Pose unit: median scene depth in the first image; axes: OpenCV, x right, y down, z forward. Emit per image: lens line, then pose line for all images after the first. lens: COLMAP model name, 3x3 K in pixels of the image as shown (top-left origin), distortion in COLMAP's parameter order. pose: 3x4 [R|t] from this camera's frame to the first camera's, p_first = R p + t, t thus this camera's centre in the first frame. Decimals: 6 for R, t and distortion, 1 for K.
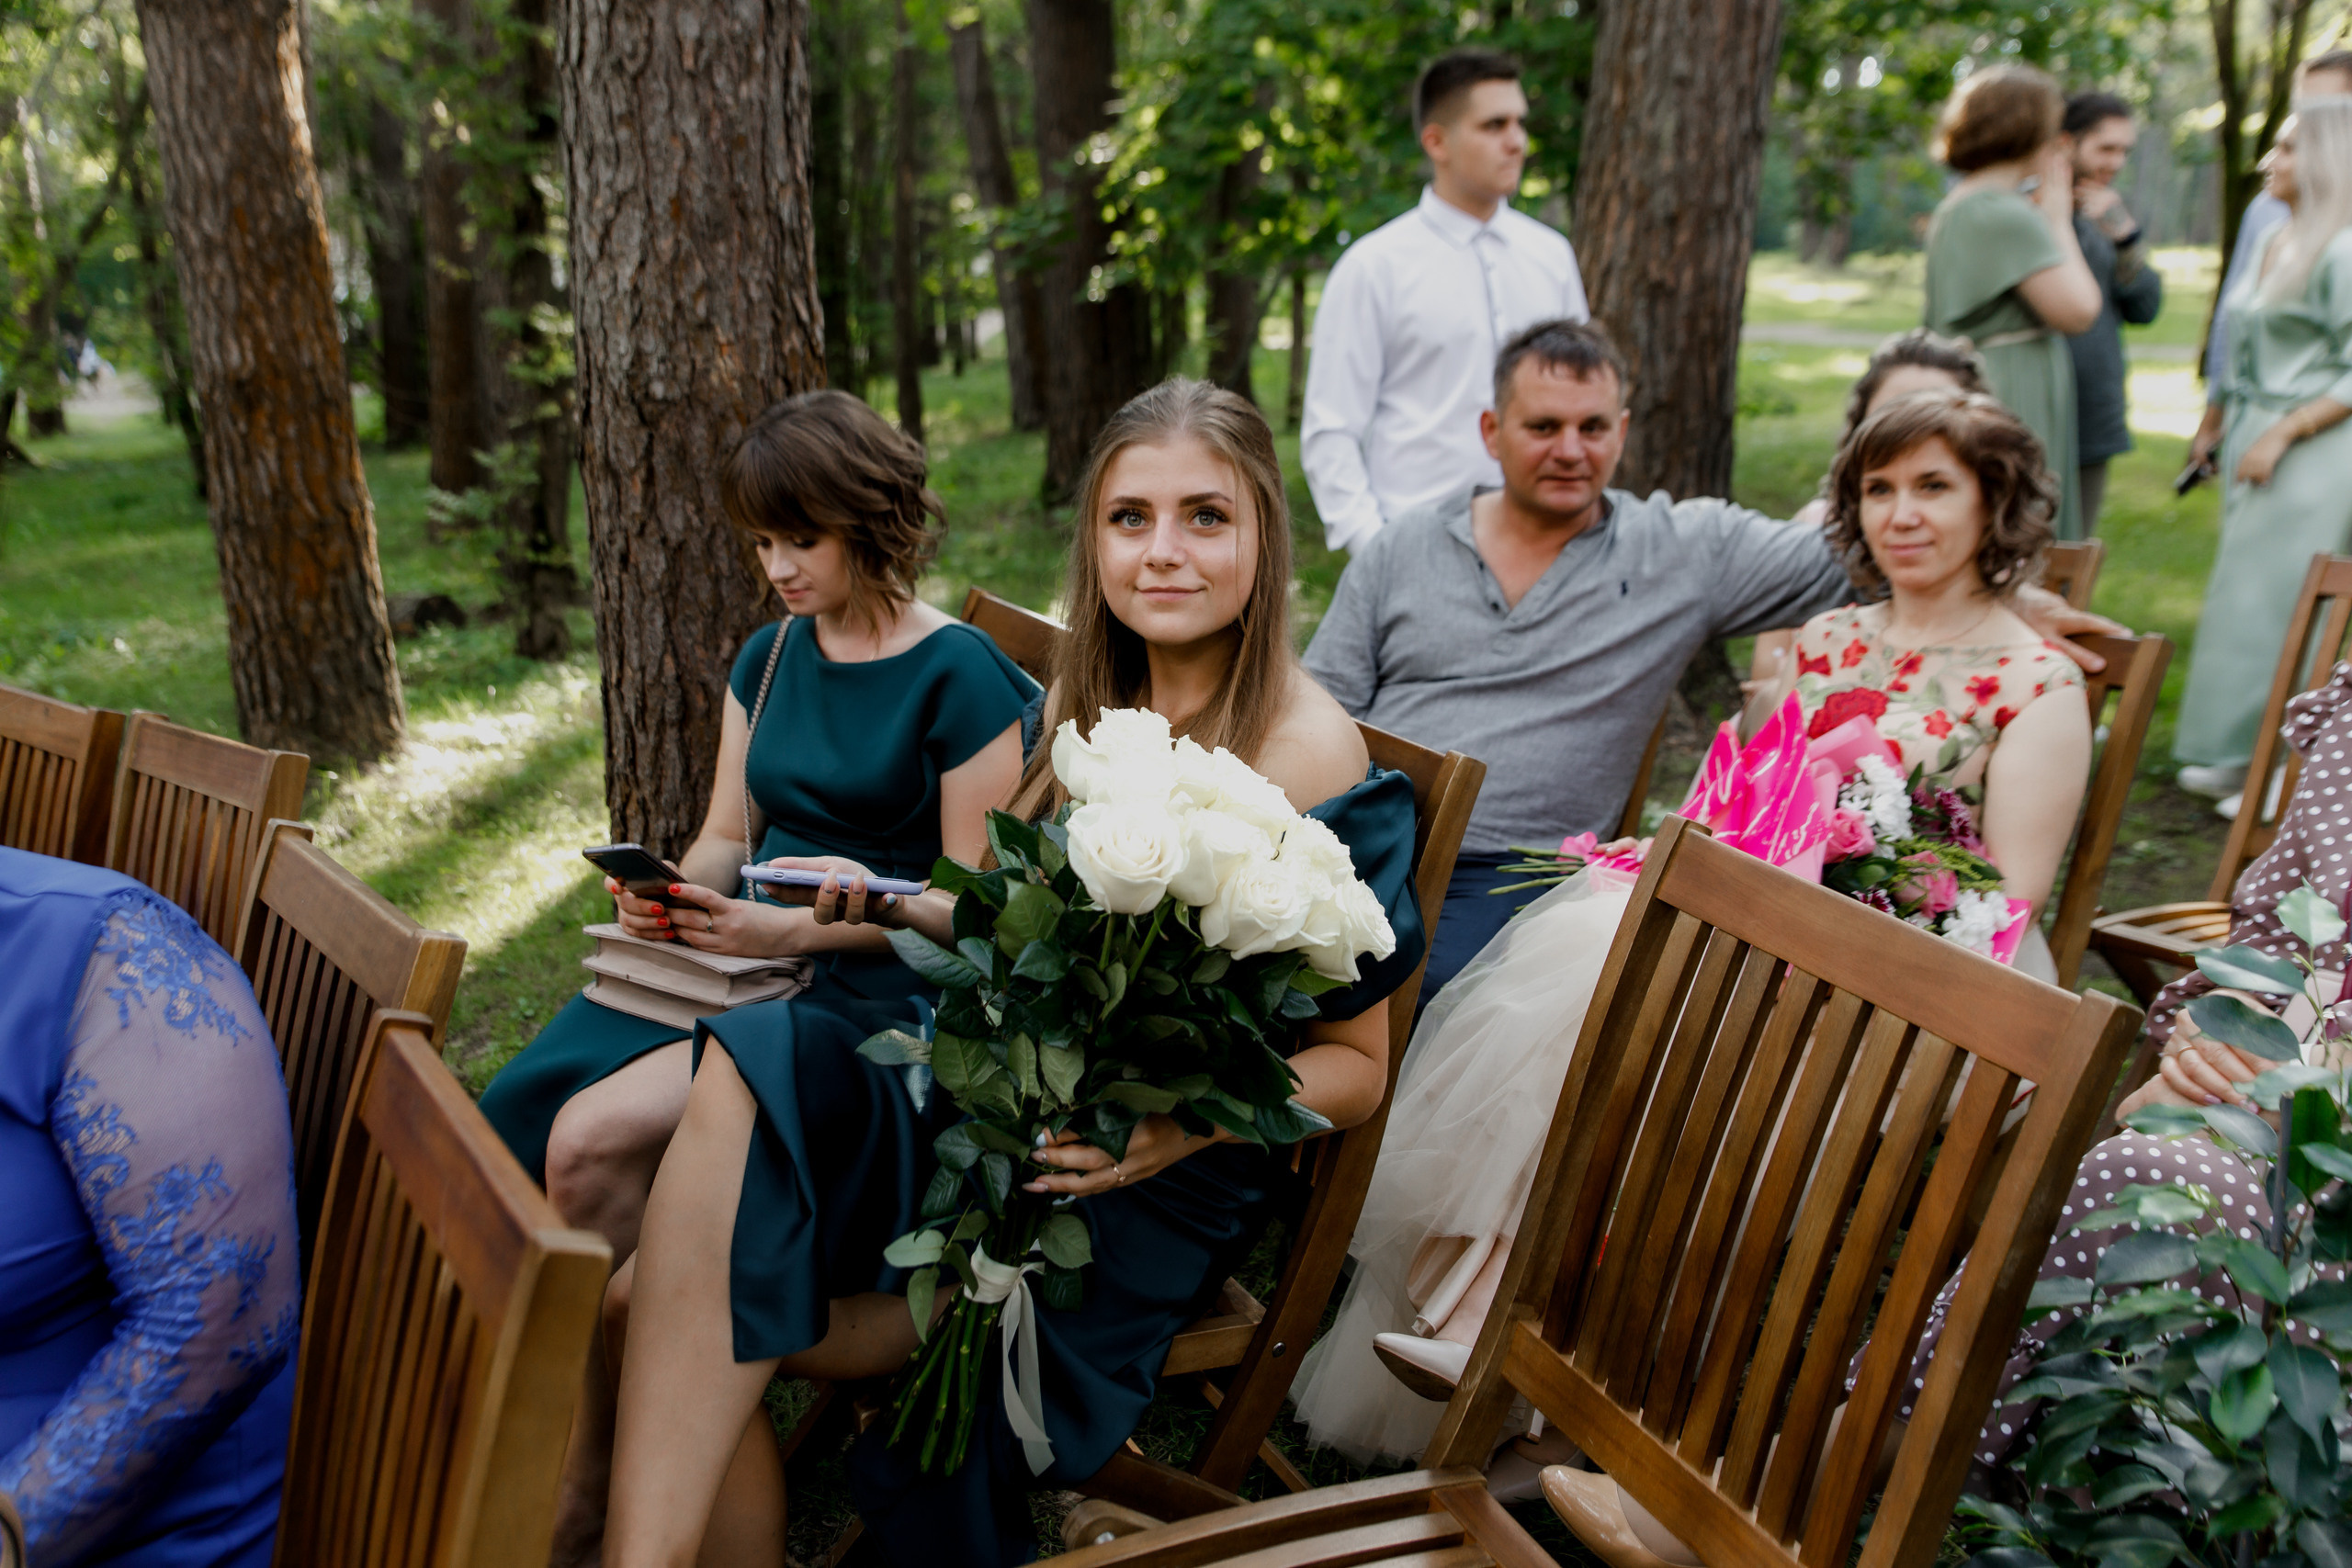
lens RADIAL K [[1933.7, 0, 1146.0], [0, 1933.7, 677.0], [0, 0, 1]] dist [0.014758, 0.016151]
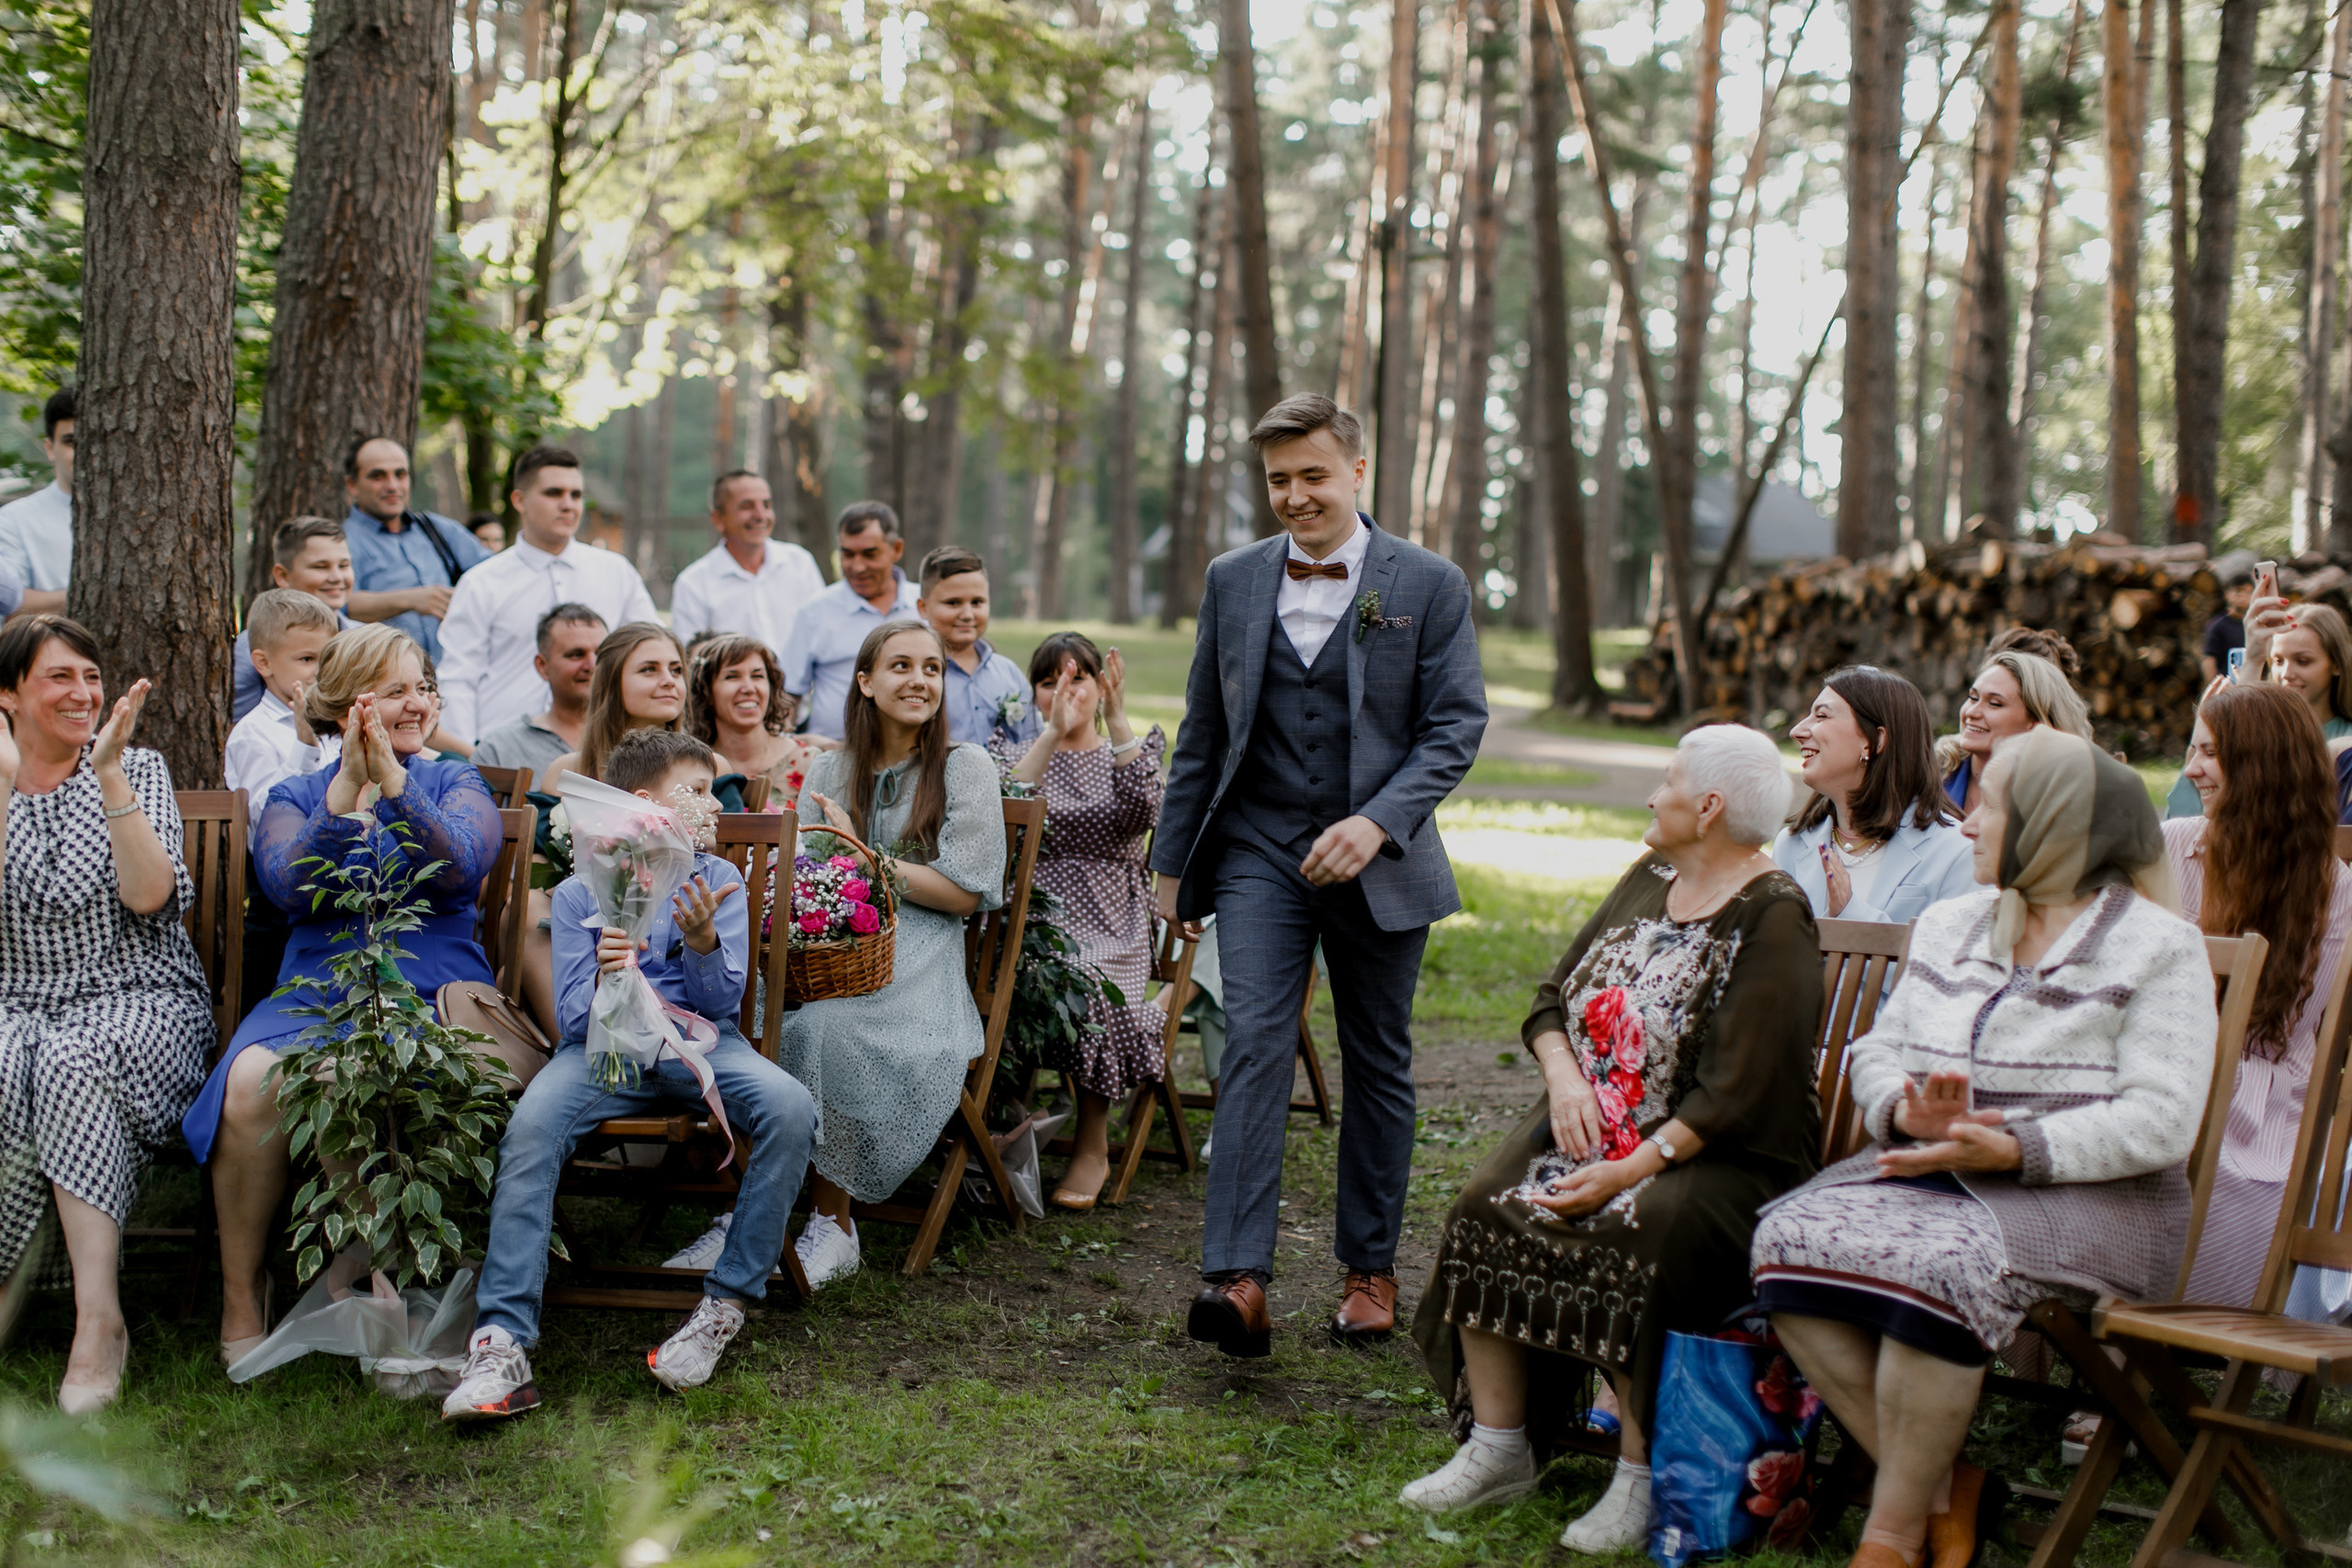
lens RADIAL K [[3586.4, 0, 1248.4], [0, 3586.4, 739.7], [0, 0, 1]] dist [0.043046, 0.000000]
pose [[0.718996, 0.018243, 0.694775, -1.740494], [0.105350, 0.985244, -0.134893, 0.462539], [-0.686983, 0.170182, 0.706464, -1.797811]]
